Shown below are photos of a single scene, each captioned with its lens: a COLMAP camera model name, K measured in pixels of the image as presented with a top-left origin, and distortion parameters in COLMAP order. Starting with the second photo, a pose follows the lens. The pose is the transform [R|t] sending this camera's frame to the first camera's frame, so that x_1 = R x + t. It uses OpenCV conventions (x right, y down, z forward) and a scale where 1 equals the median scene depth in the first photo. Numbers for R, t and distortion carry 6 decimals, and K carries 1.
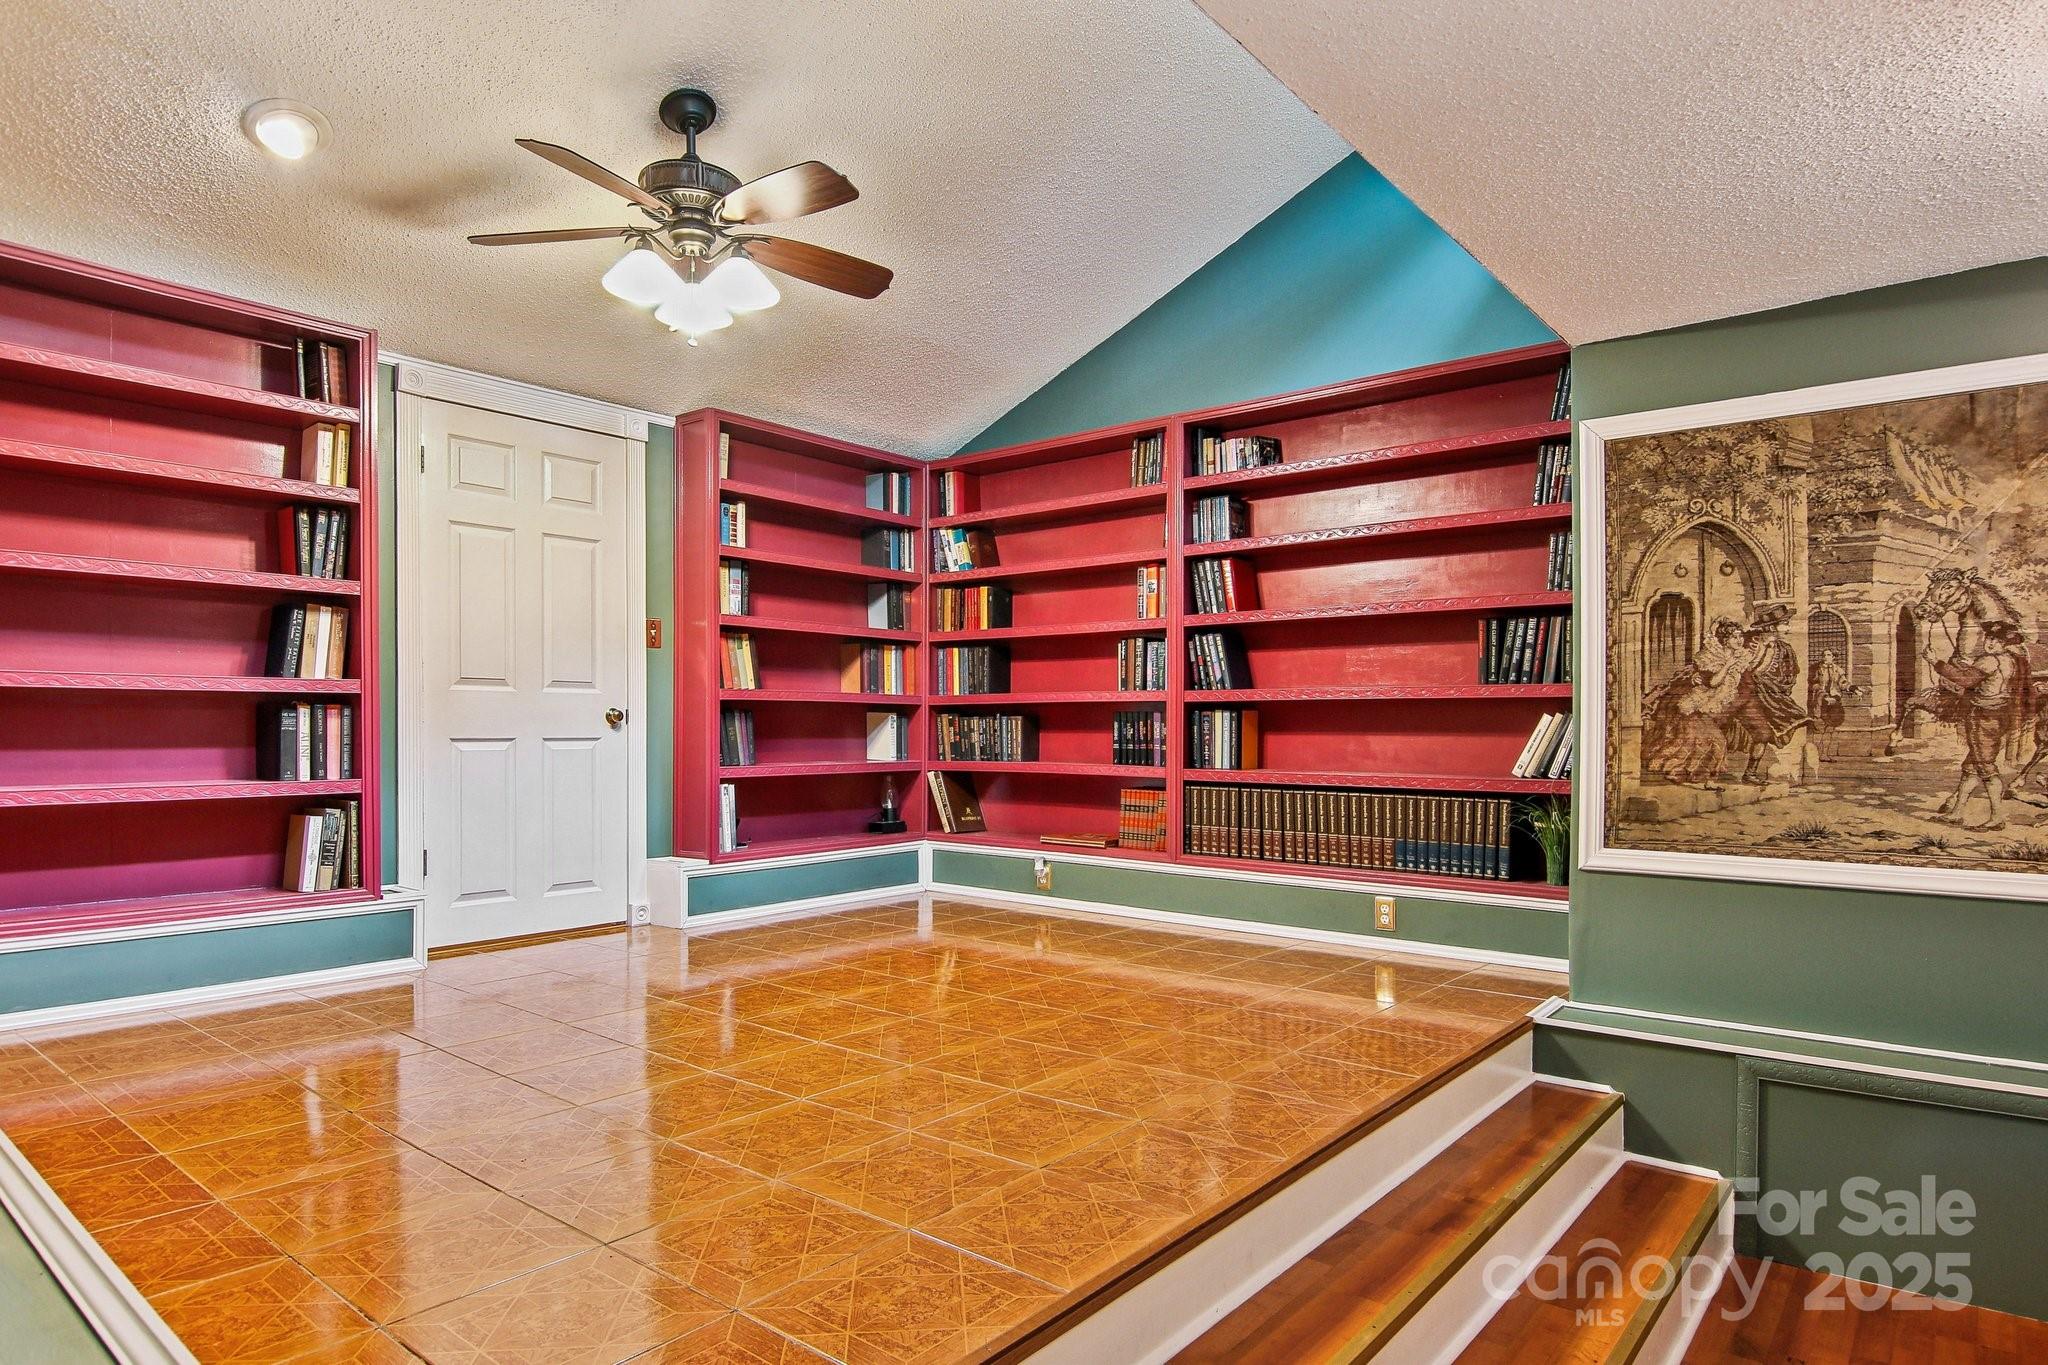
lens RADIAL K [[1174.2, 0, 1065.0], [0, 1174.2, 725.0], [0, 0, 1]] dist [-0.000023, -0.021545]
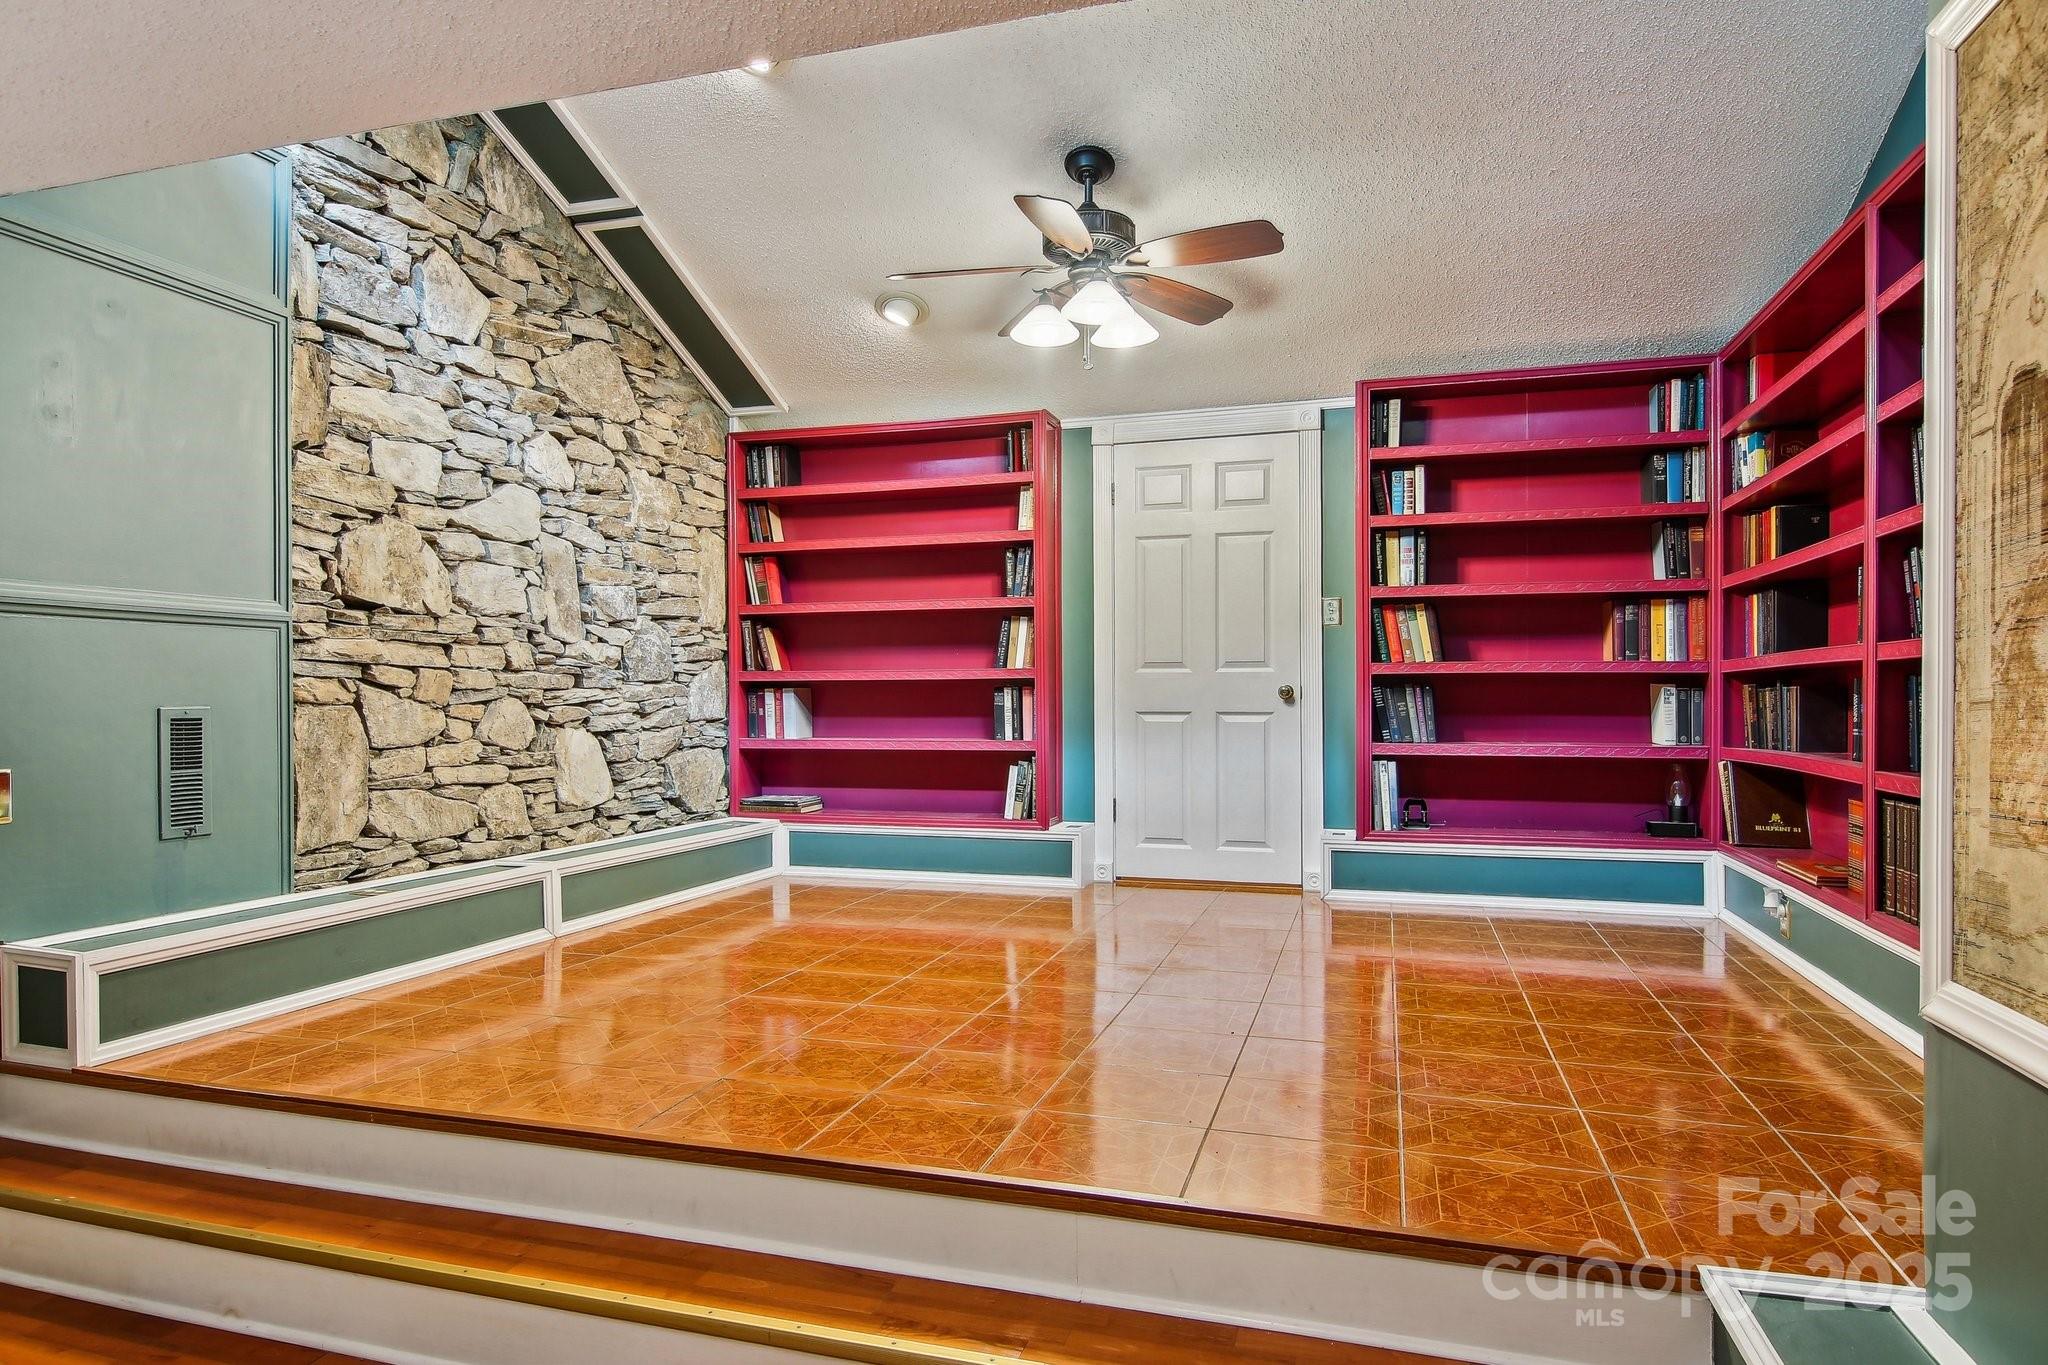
lens RADIAL K [[1168.6, 0, 1011.1], [0, 1168.6, 703.7], [0, 0, 1]] dist [0.005992, -0.019125]
pose [[0.367390, 0.000444, -0.930067, 0.511921], [0.001973, 0.999997, 0.001256, 0.000768], [0.930065, -0.002296, 0.367388, 0.364947]]
